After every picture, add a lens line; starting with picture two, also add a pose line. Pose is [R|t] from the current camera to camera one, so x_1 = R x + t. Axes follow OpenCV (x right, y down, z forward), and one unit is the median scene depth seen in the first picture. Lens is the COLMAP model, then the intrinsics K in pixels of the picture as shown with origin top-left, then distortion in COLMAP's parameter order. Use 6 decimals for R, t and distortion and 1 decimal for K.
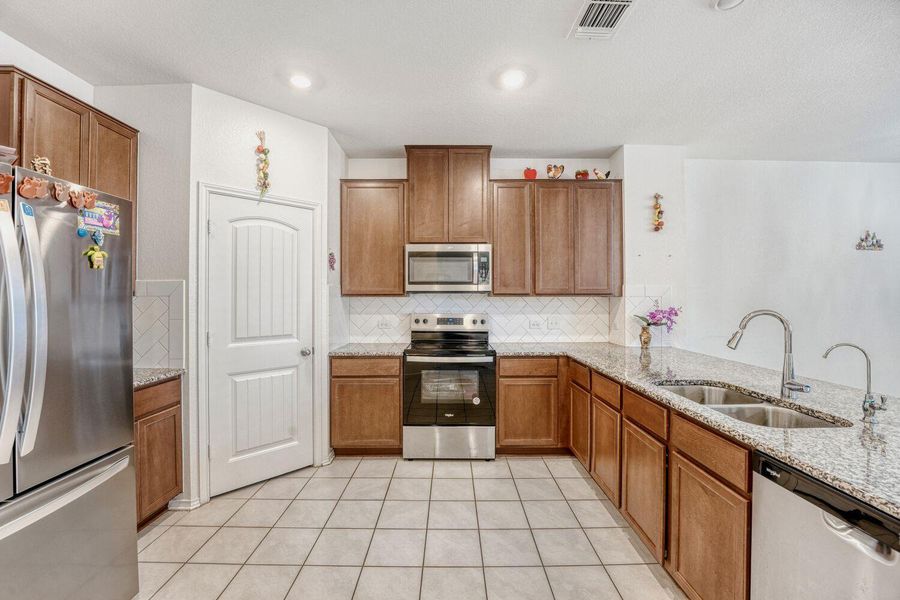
lens RADIAL K [[370.9, 0, 451.4], [0, 370.9, 294.8], [0, 0, 1]] dist [-0.027568, 0.002062]
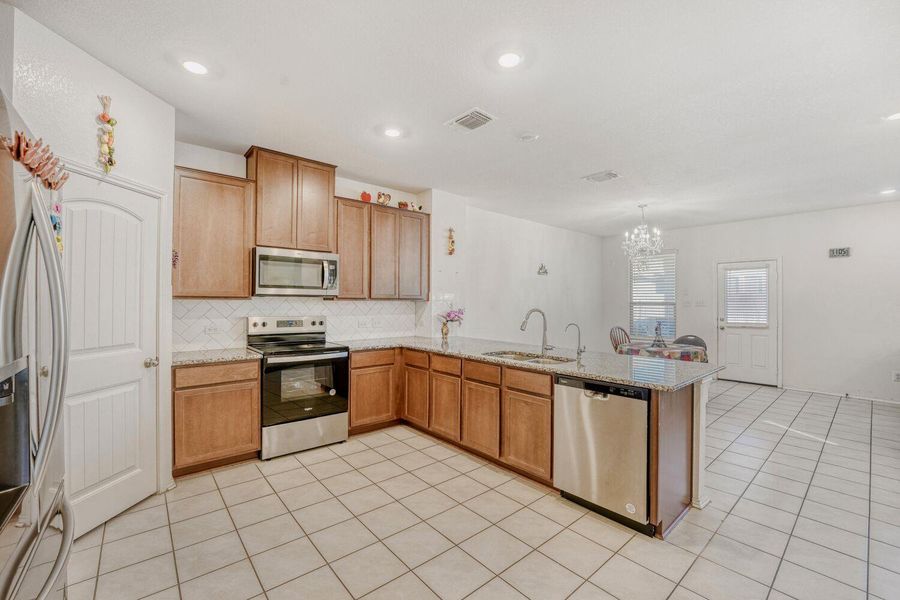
lens RADIAL K [[370.9, 0, 454.8], [0, 370.9, 299.1], [0, 0, 1]] dist [-0.027568, 0.002062]
pose [[0.760275, 0.010017, 0.649524, -0.384985], [-0.011551, 0.999931, -0.001899, -0.000577], [-0.649498, -0.006059, 0.760339, -0.101677]]
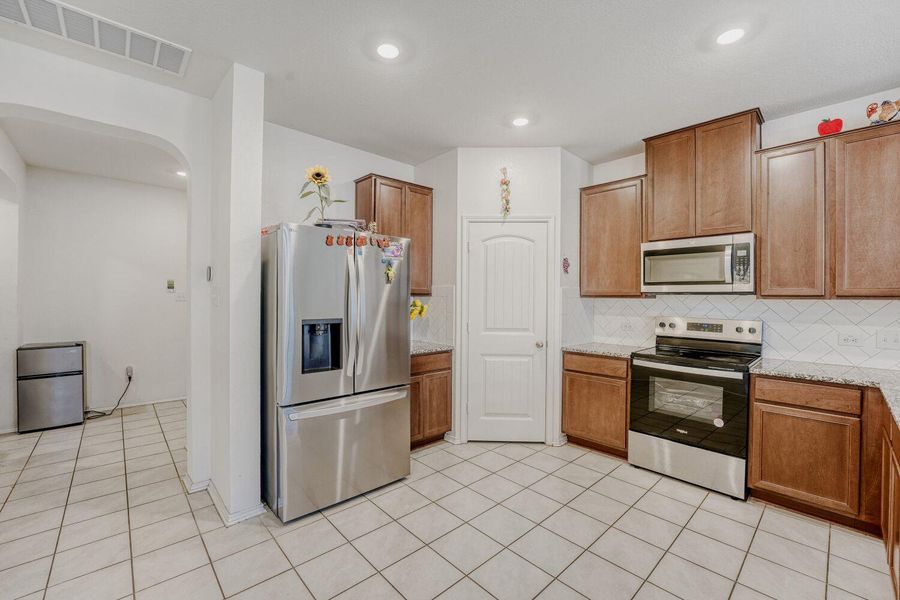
lens RADIAL K [[370.9, 0, 446.5], [0, 370.9, 299.0], [0, 0, 1]] dist [-0.027568, 0.002062]
pose [[0.673303, 0.008393, -0.739319, 0.260524], [-0.003840, 0.999962, 0.007855, 0.002020], [0.739356, -0.002450, 0.673310, -0.012389]]
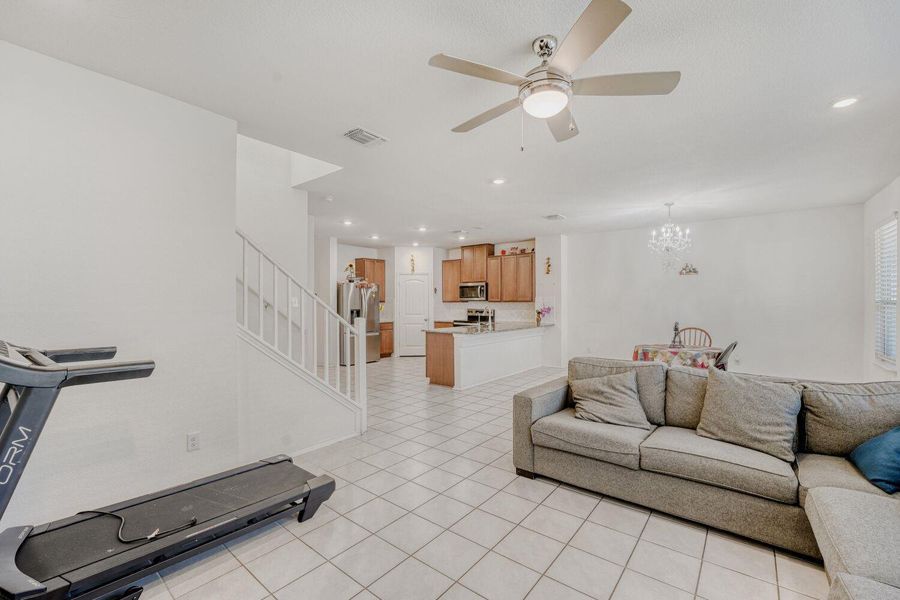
lens RADIAL K [[370.9, 0, 449.2], [0, 370.9, 302.3], [0, 0, 1]] dist [-0.027568, 0.002062]
pose [[0.784921, -0.000990, -0.619595, 1.659922], [0.006333, 0.999959, 0.006425, -0.014796], [0.619564, -0.008967, 0.784895, -1.321502]]
